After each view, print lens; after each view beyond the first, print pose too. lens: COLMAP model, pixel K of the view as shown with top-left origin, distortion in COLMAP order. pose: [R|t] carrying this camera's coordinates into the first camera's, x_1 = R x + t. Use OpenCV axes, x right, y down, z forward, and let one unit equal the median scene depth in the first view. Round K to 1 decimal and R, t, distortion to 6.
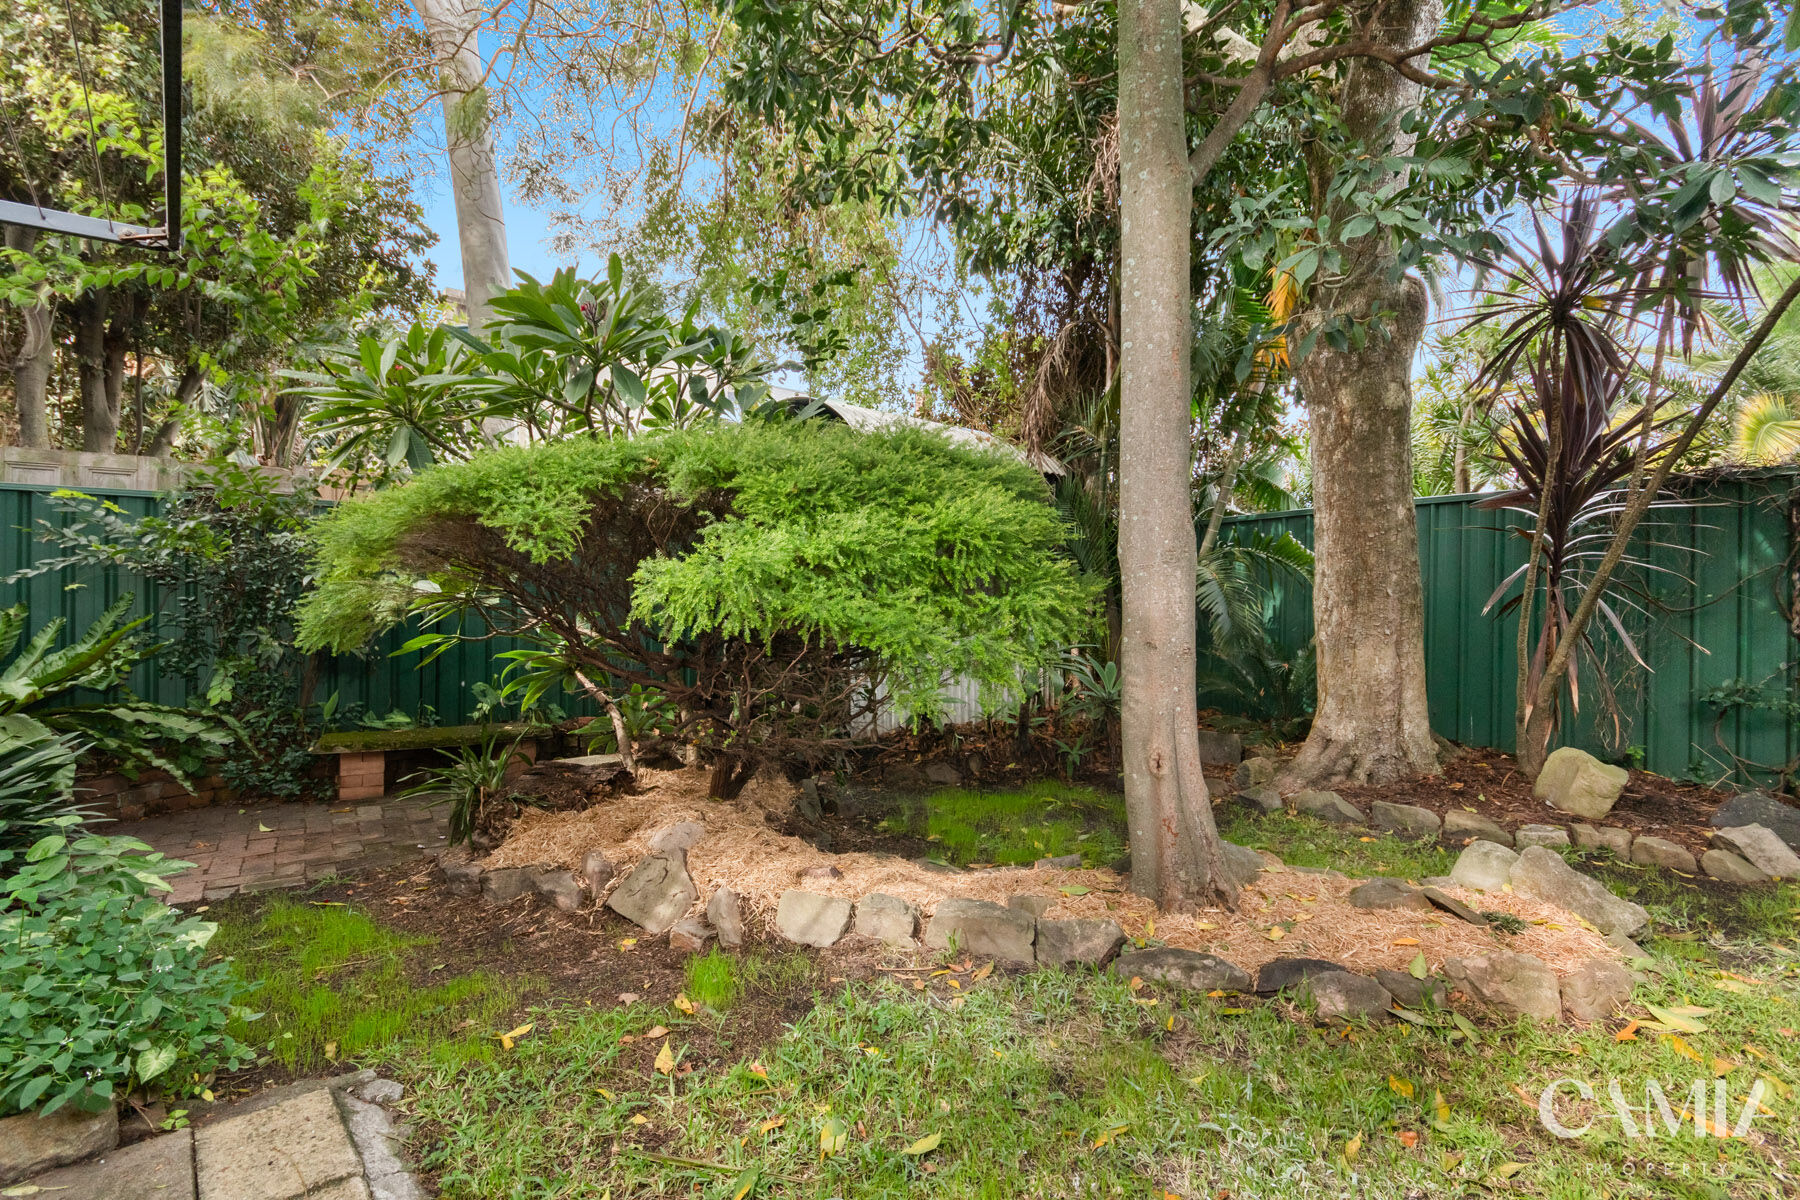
lens RADIAL K [[833.1, 0, 902.3], [0, 833.1, 602.6], [0, 0, 1]] dist [0.000673, 0.000120]
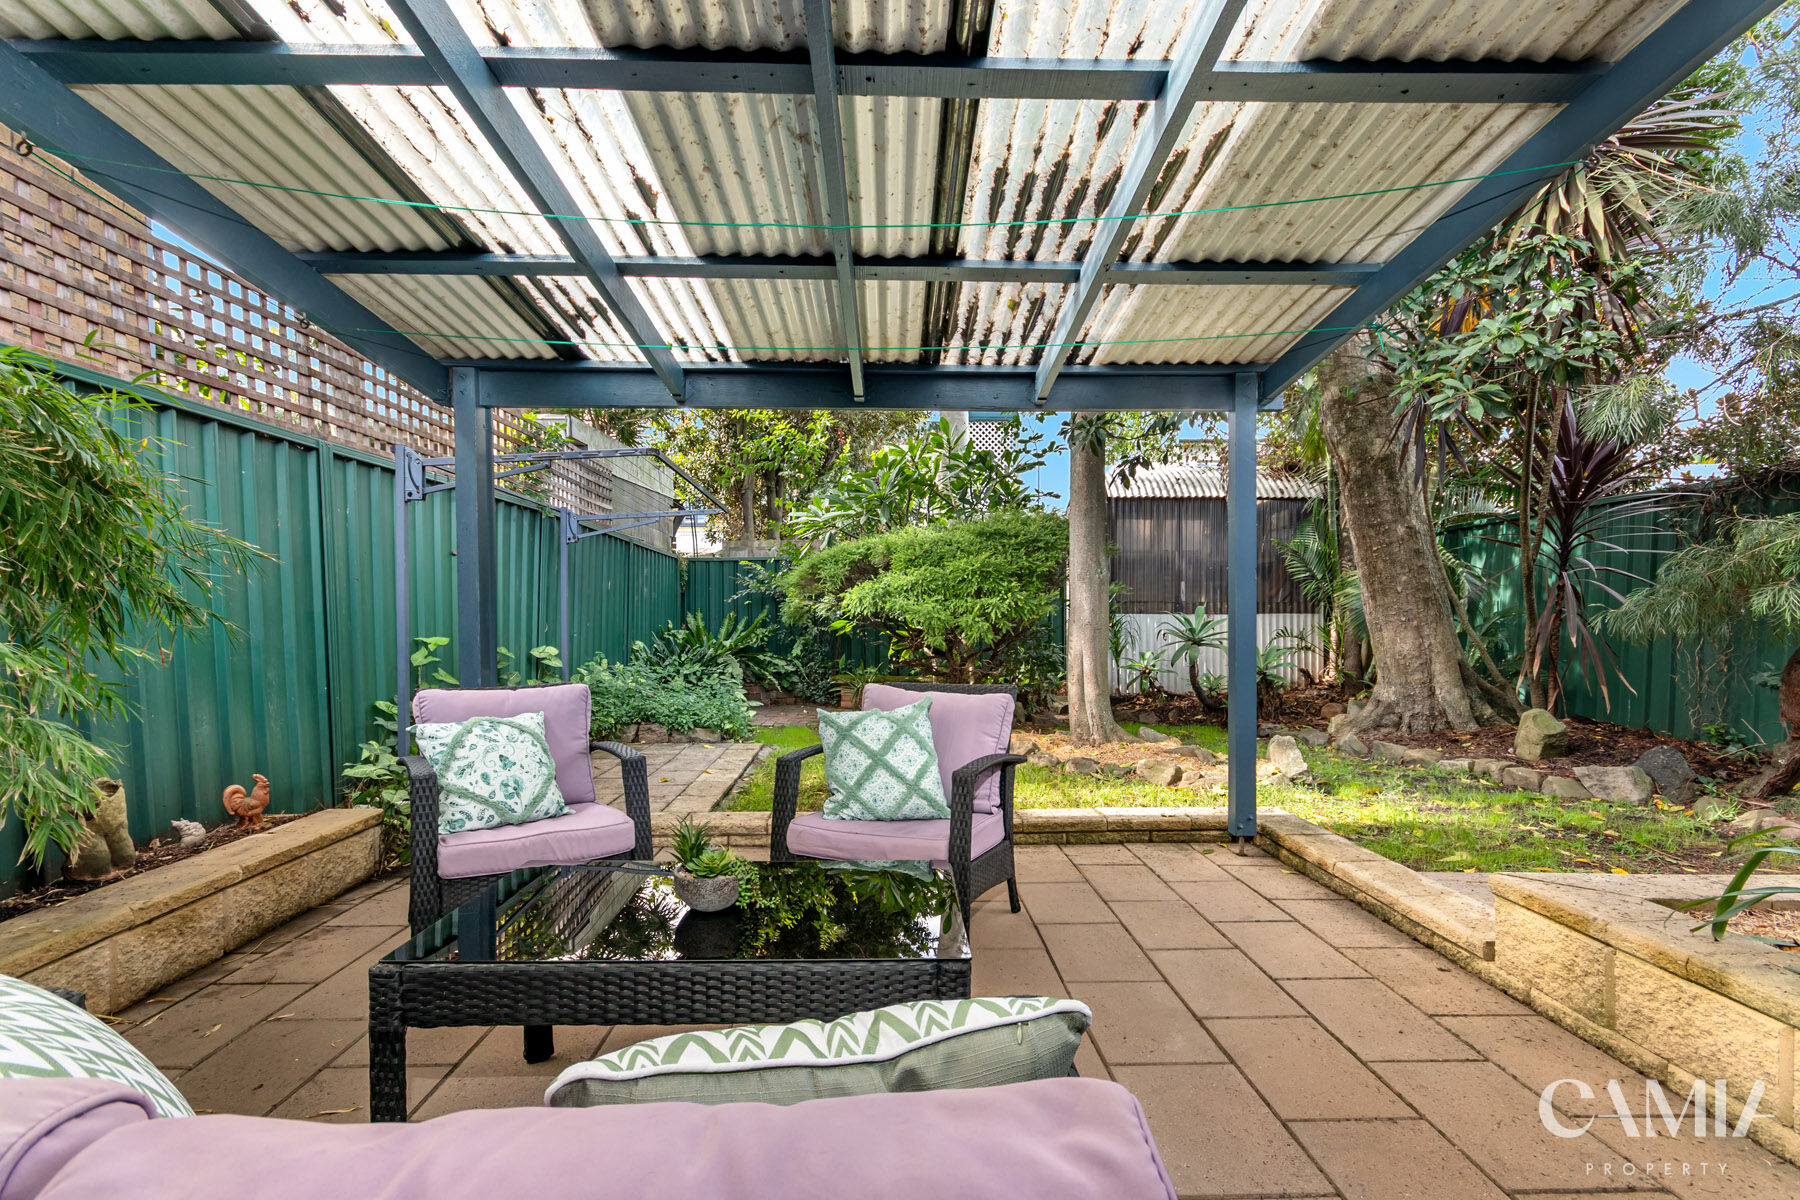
lens RADIAL K [[833.1, 0, 898.6], [0, 833.1, 604.4], [0, 0, 1]] dist [0.000673, 0.000120]
pose [[0.783257, -0.015288, -0.621510, 0.761094], [0.011119, 0.999882, -0.010582, 0.016905], [0.621599, 0.001378, 0.783334, -0.539368]]
